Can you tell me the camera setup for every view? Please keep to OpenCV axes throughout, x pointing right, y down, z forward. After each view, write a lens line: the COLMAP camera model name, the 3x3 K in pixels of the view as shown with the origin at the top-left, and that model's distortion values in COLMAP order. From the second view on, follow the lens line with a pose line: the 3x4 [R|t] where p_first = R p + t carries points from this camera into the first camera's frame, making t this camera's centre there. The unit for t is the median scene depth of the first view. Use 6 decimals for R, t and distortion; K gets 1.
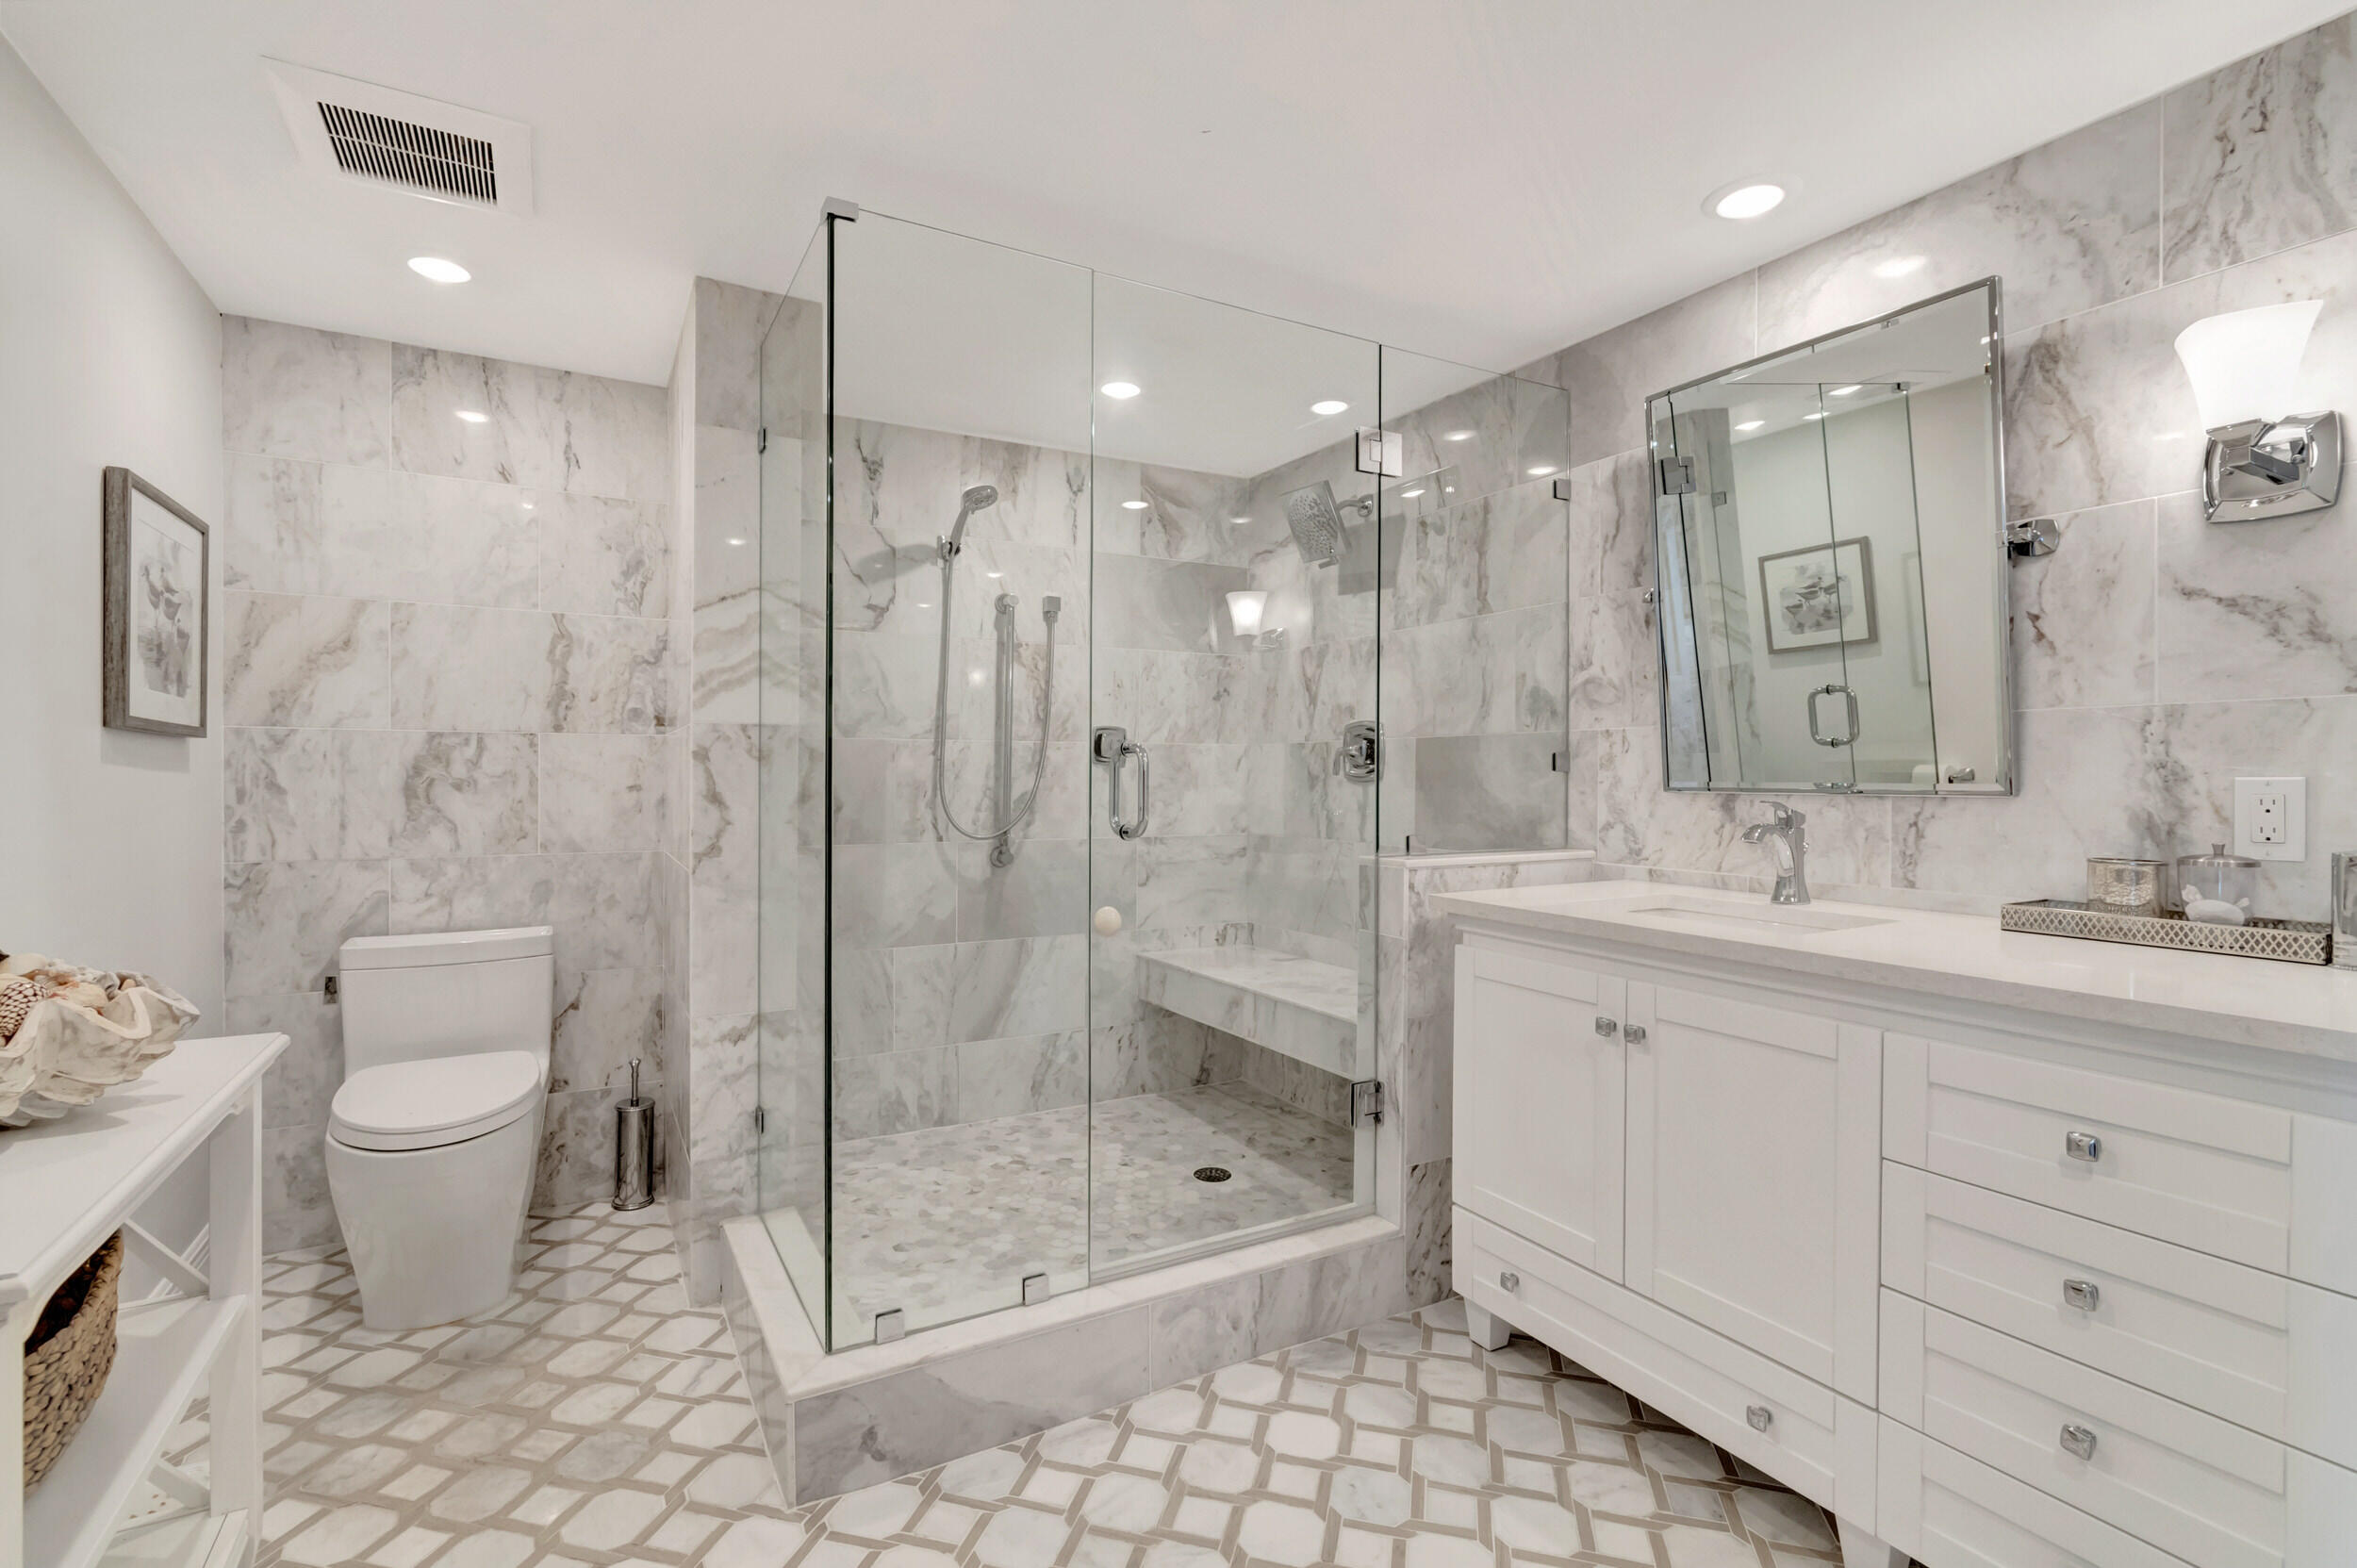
lens RADIAL K [[1049.3, 0, 1168.0], [0, 1049.3, 782.8], [0, 0, 1]] dist [0.002929, -0.001335]
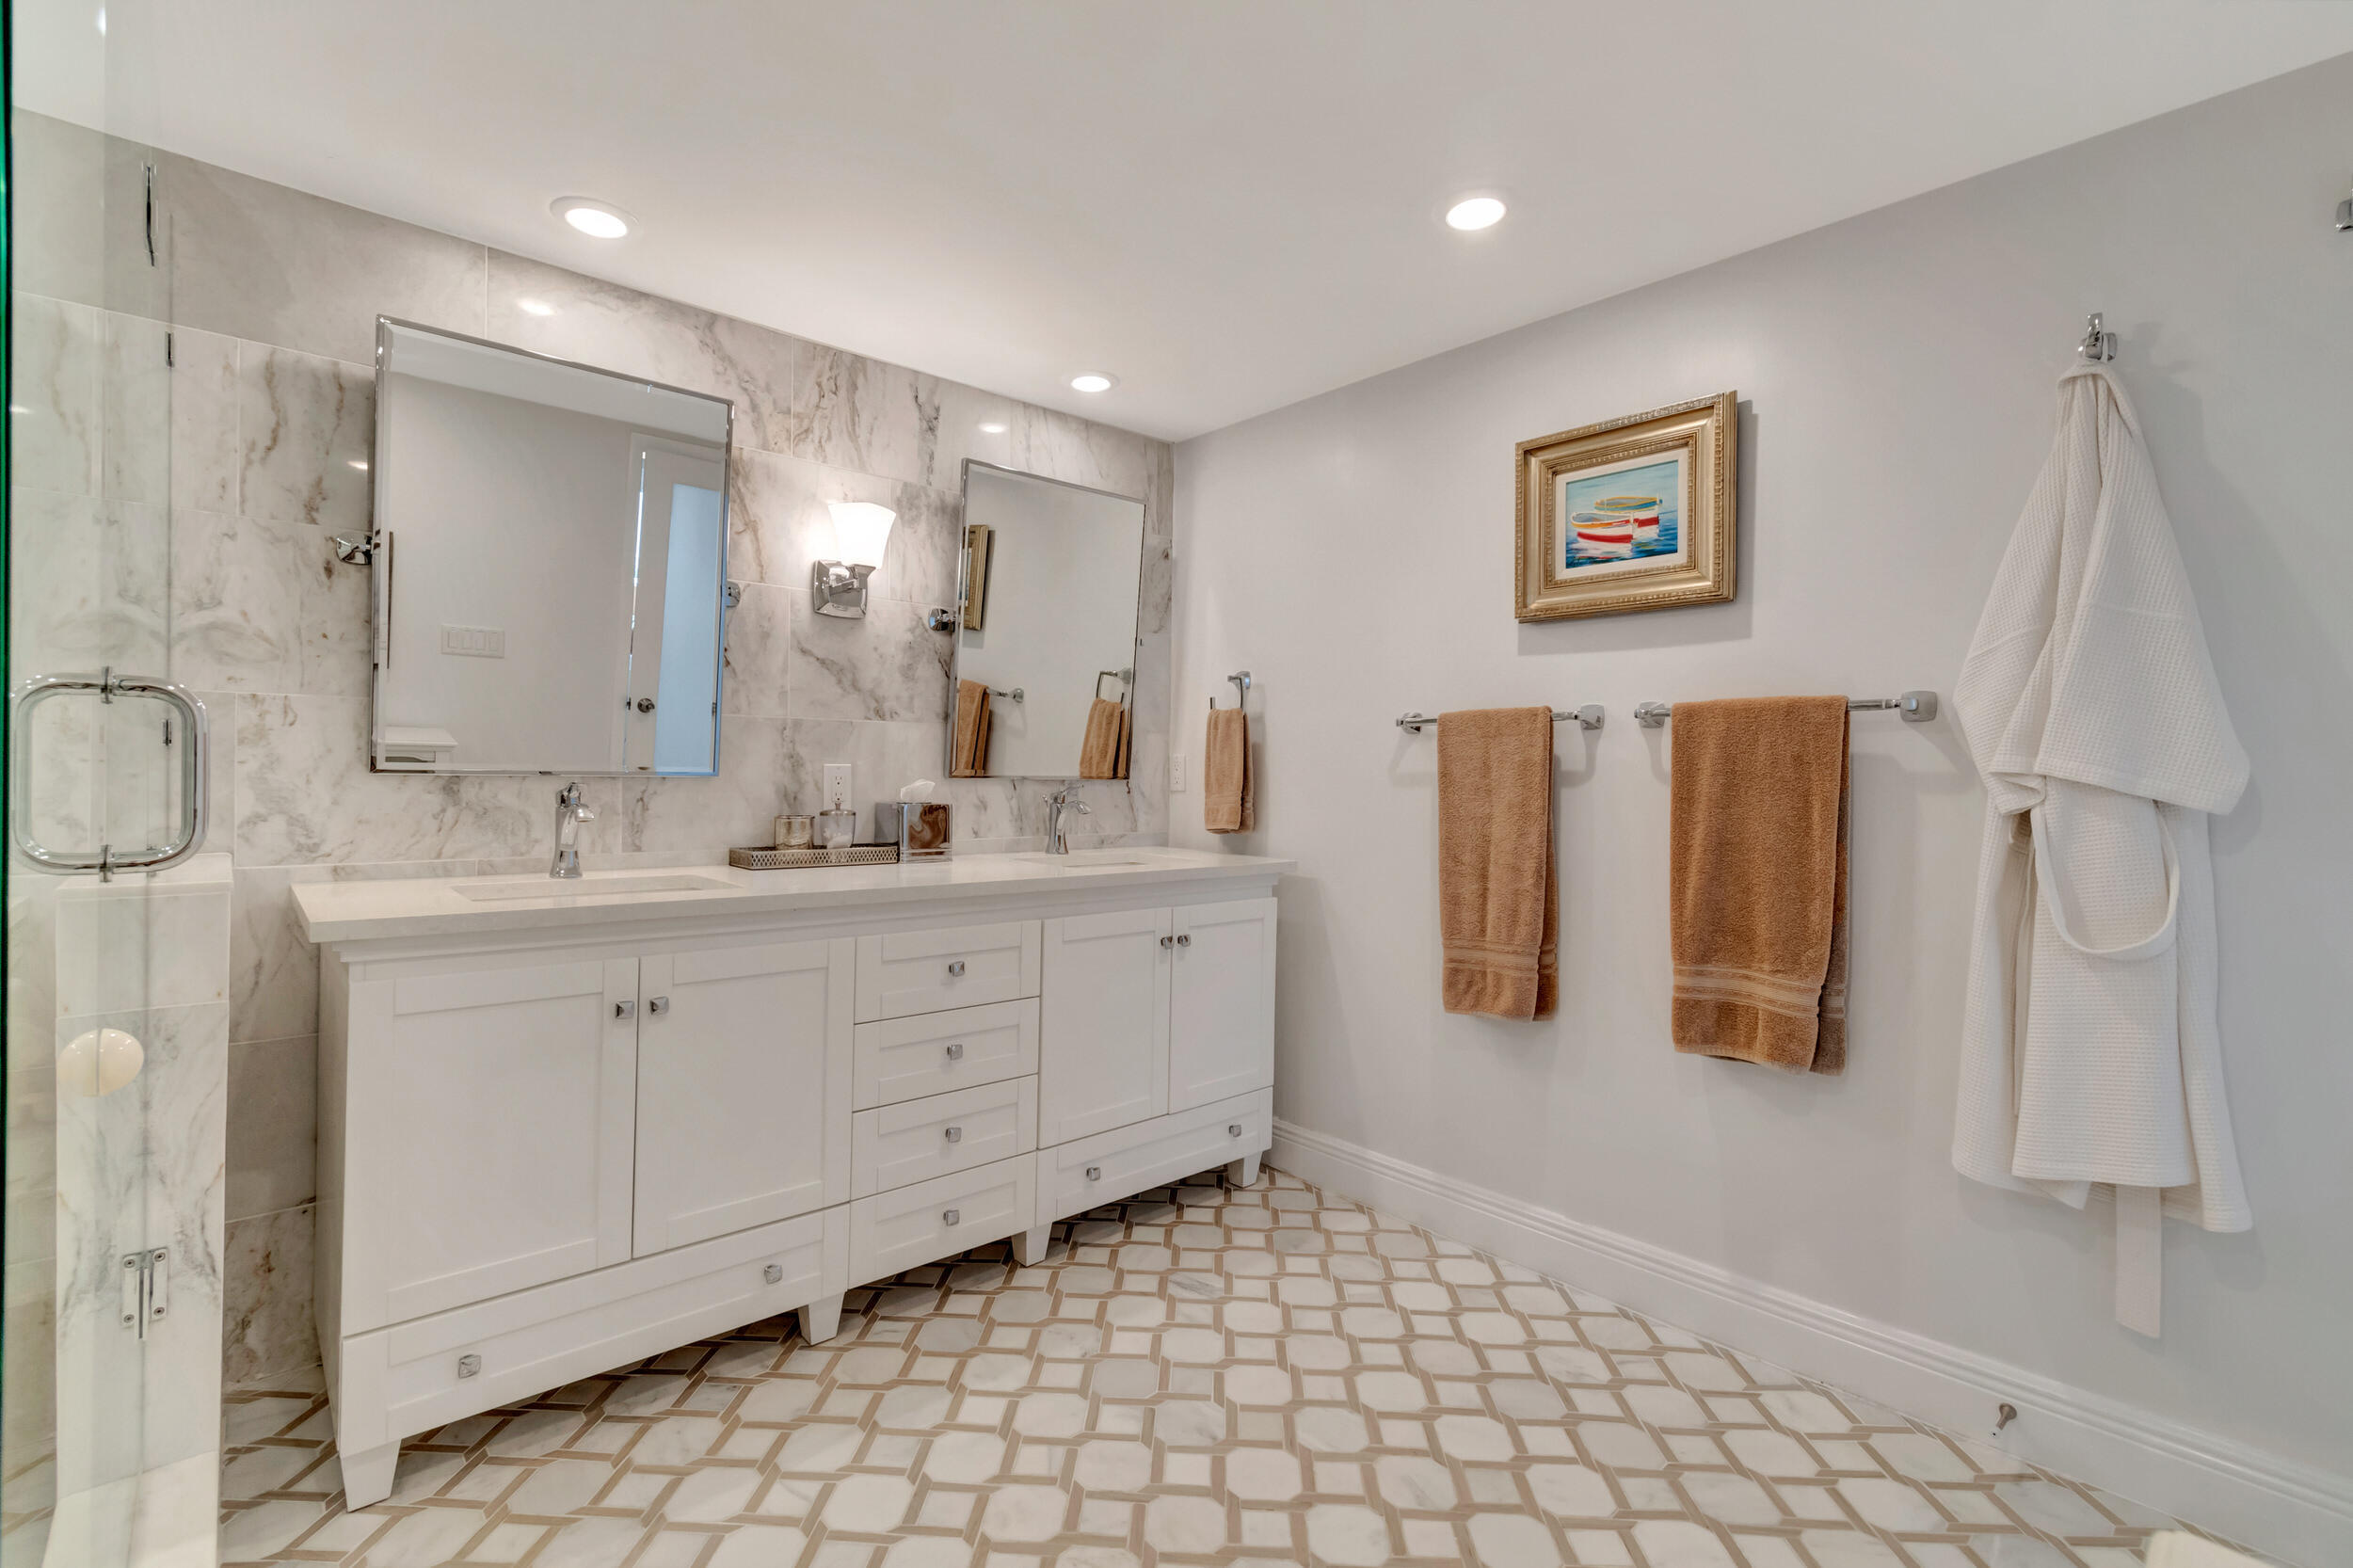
lens RADIAL K [[1015.5, 0, 1174.9], [0, 1015.5, 767.6], [0, 0, 1]] dist [0.002387, -0.000235]
pose [[-0.204378, 0.001346, 0.978891, -0.521710], [-0.007042, 0.999971, -0.002846, 0.000905], [-0.978867, -0.007475, -0.204363, 0.564358]]
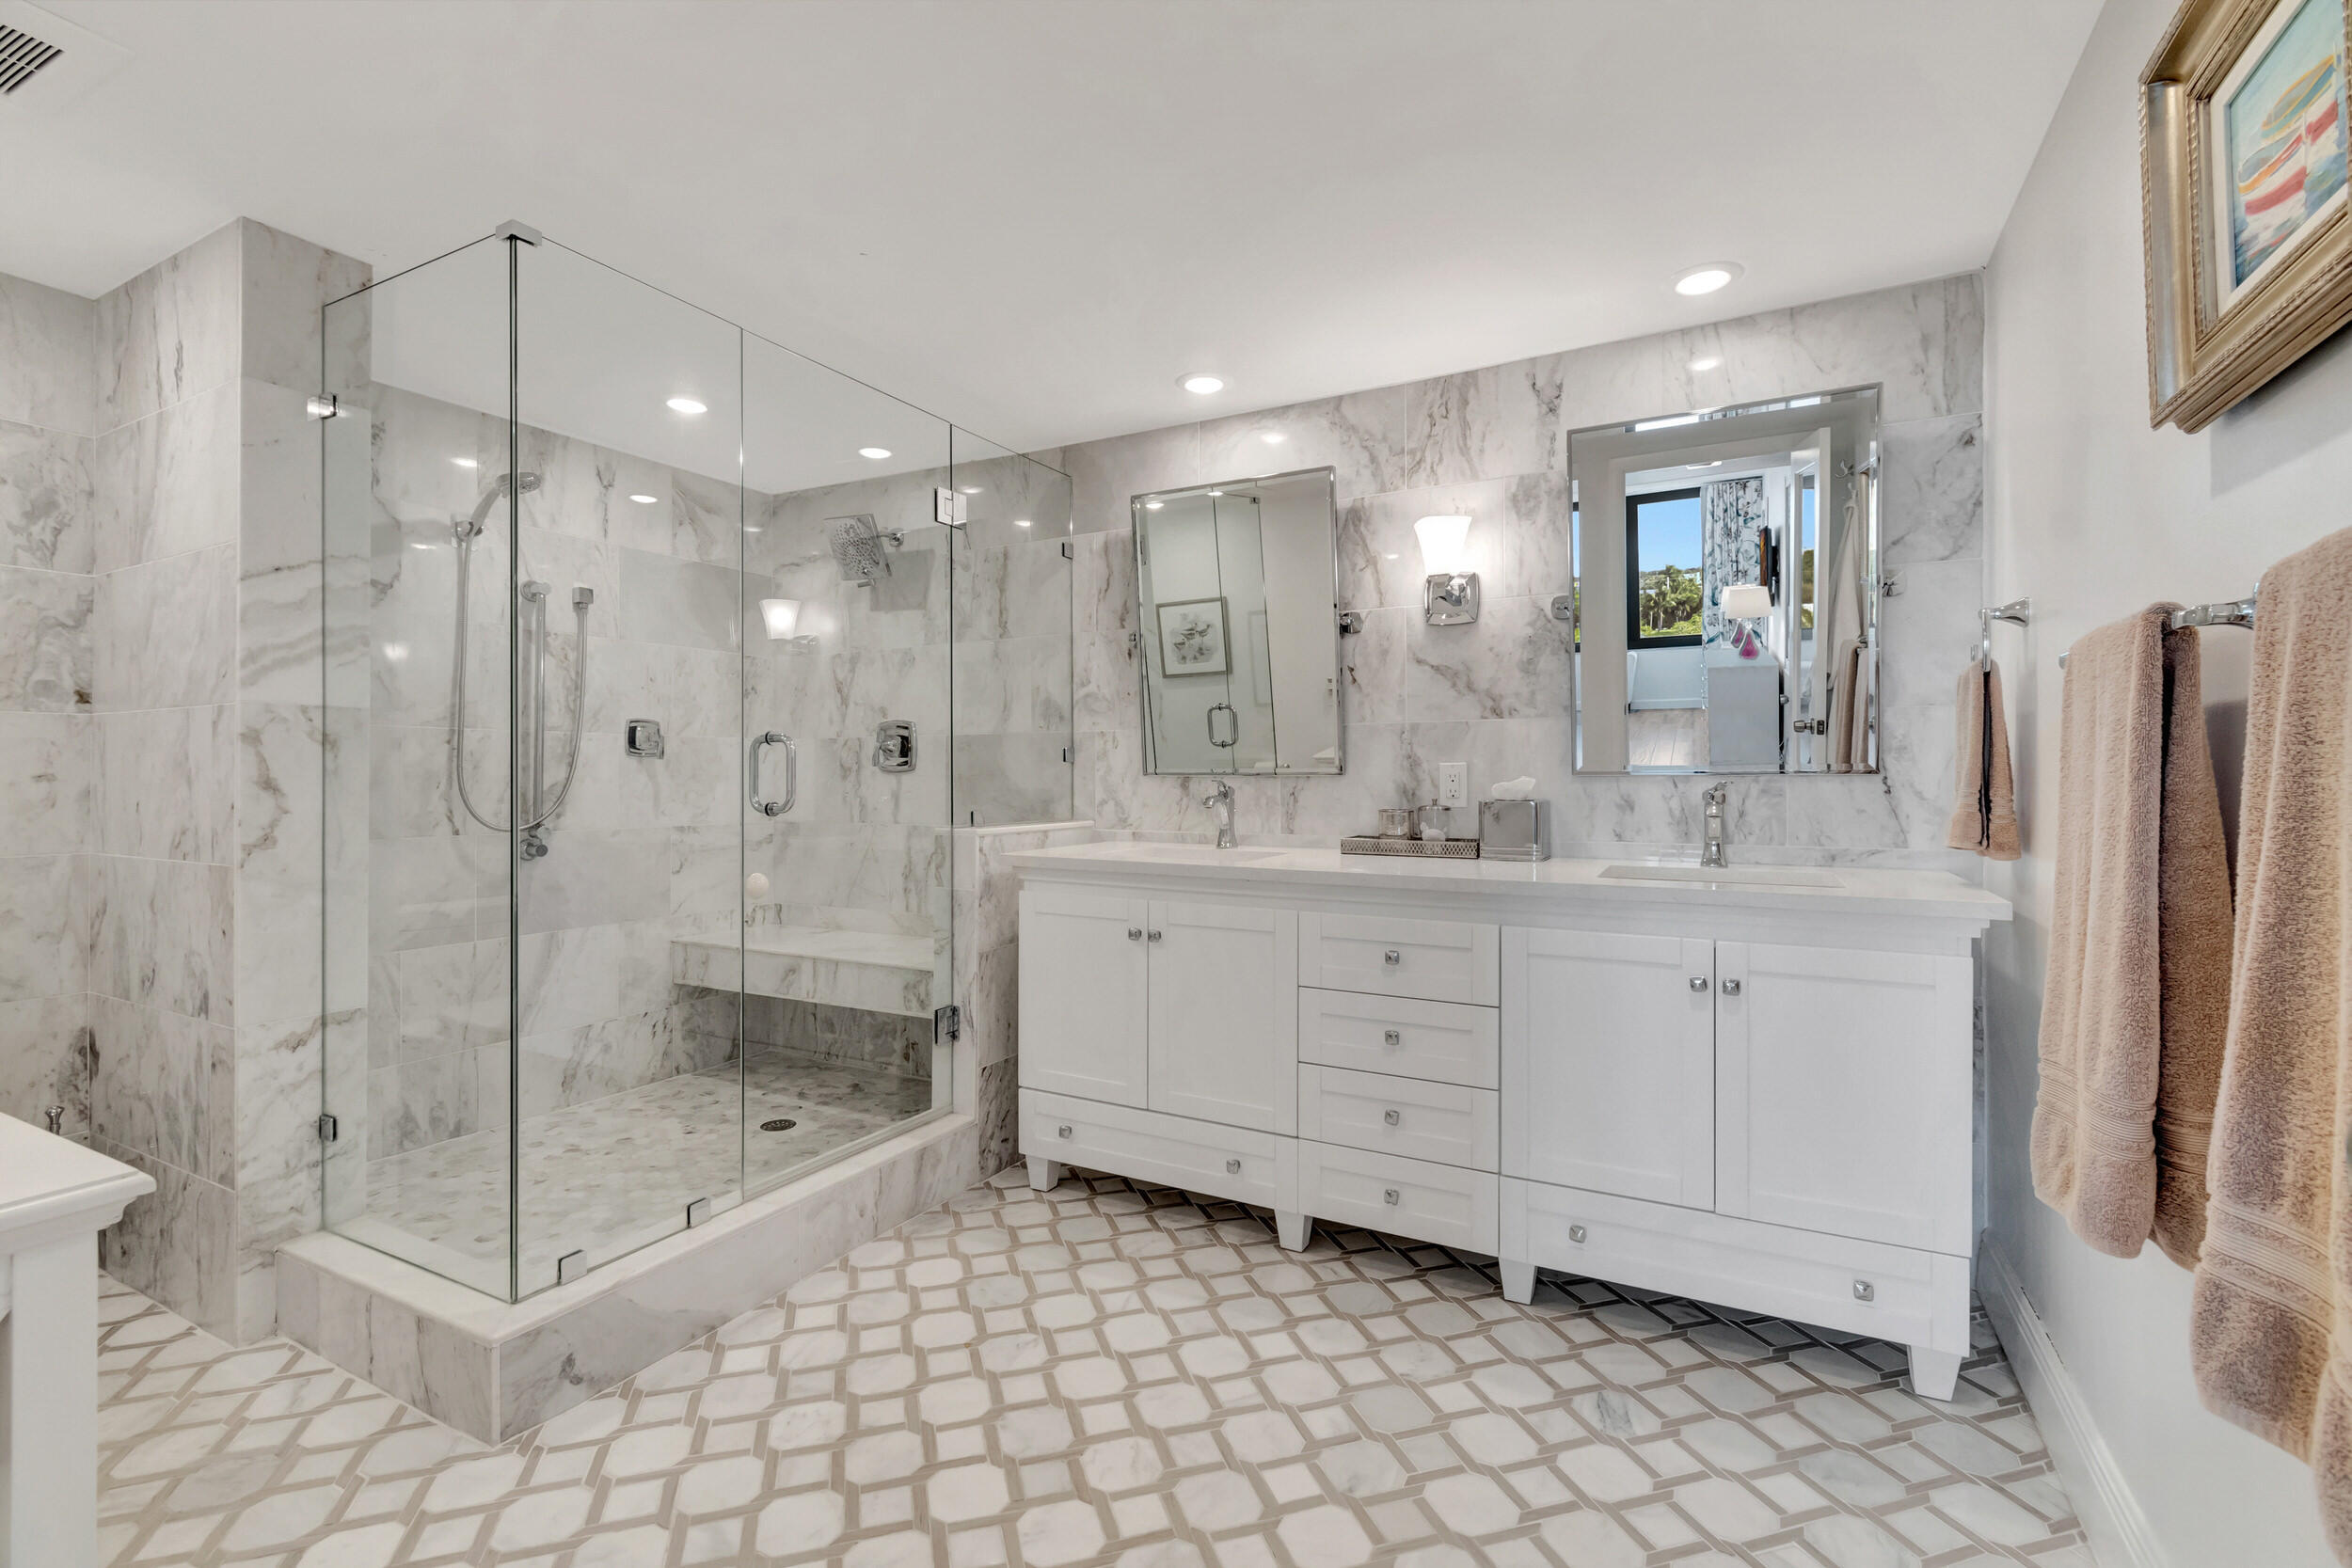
lens RADIAL K [[1014.9, 0, 1174.4], [0, 1014.9, 767.6], [0, 0, 1]] dist [0.002387, -0.000235]
pose [[0.840563, 0.001608, 0.541711, -0.247670], [0.007139, 0.999876, -0.014046, 0.017755], [-0.541666, 0.015674, 0.840447, -0.178670]]
